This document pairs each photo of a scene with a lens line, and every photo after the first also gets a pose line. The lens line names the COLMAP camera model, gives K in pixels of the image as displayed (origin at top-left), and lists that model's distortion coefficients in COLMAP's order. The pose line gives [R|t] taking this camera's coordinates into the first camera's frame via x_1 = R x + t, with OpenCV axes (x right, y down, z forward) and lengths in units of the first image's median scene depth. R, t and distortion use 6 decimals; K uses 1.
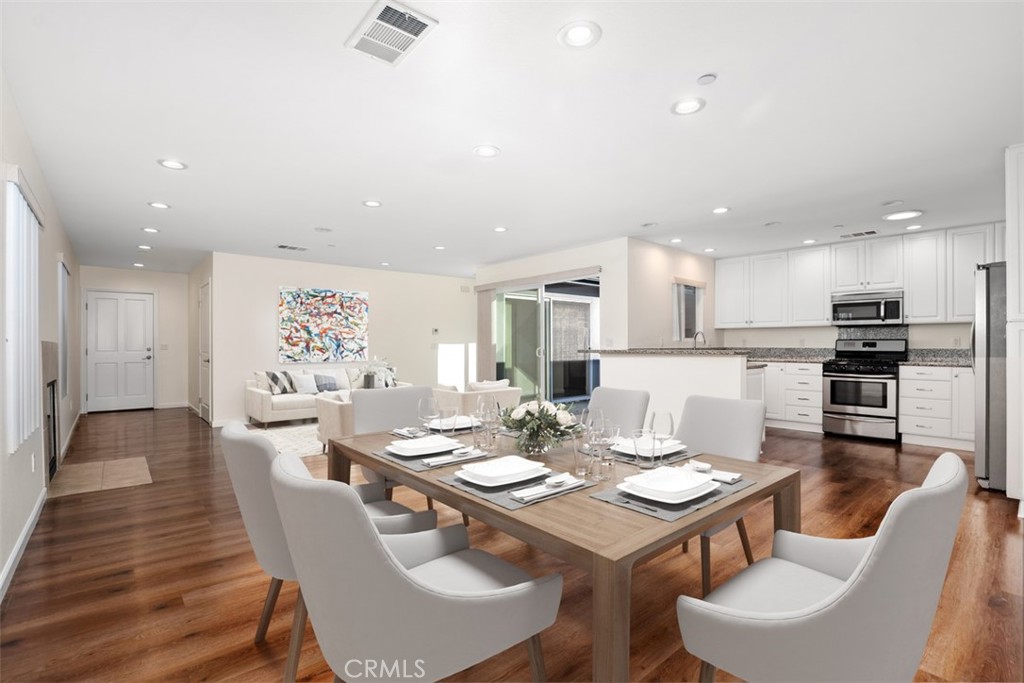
lens RADIAL K [[470.4, 0, 534.2], [0, 470.4, 343.9], [0, 0, 1]] dist [-0.009411, 0.000558]
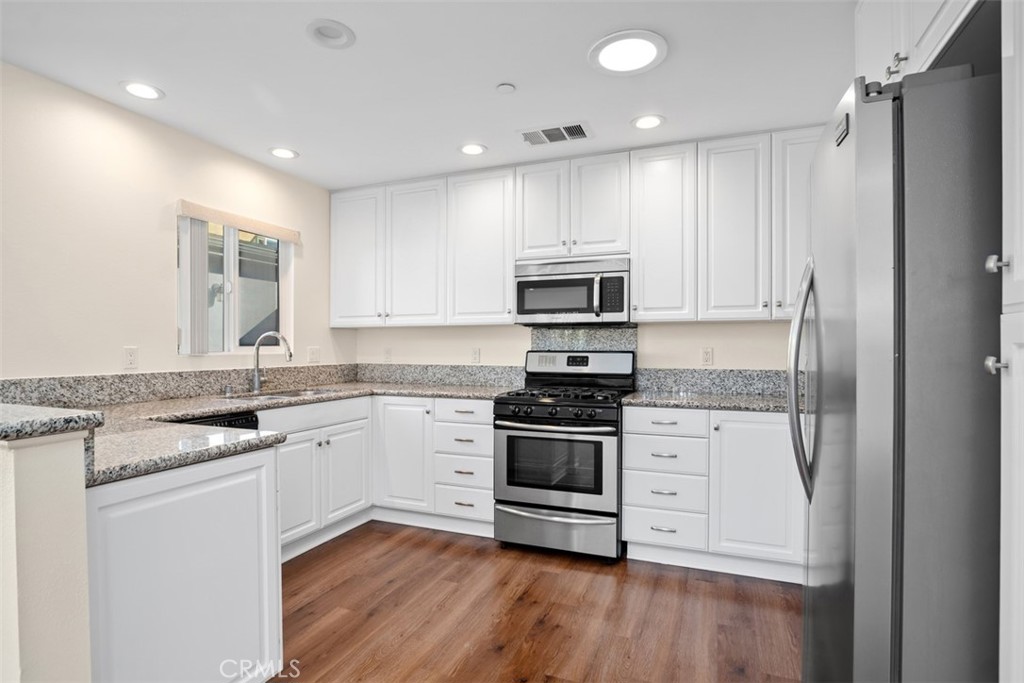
lens RADIAL K [[497.0, 0, 512.1], [0, 497.0, 343.8], [0, 0, 1]] dist [0.000351, 0.000044]
pose [[0.908197, 0.000972, 0.418542, 0.429581], [-0.000346, 0.999999, -0.001572, -0.017243], [-0.418543, 0.001282, 0.908196, 0.540665]]
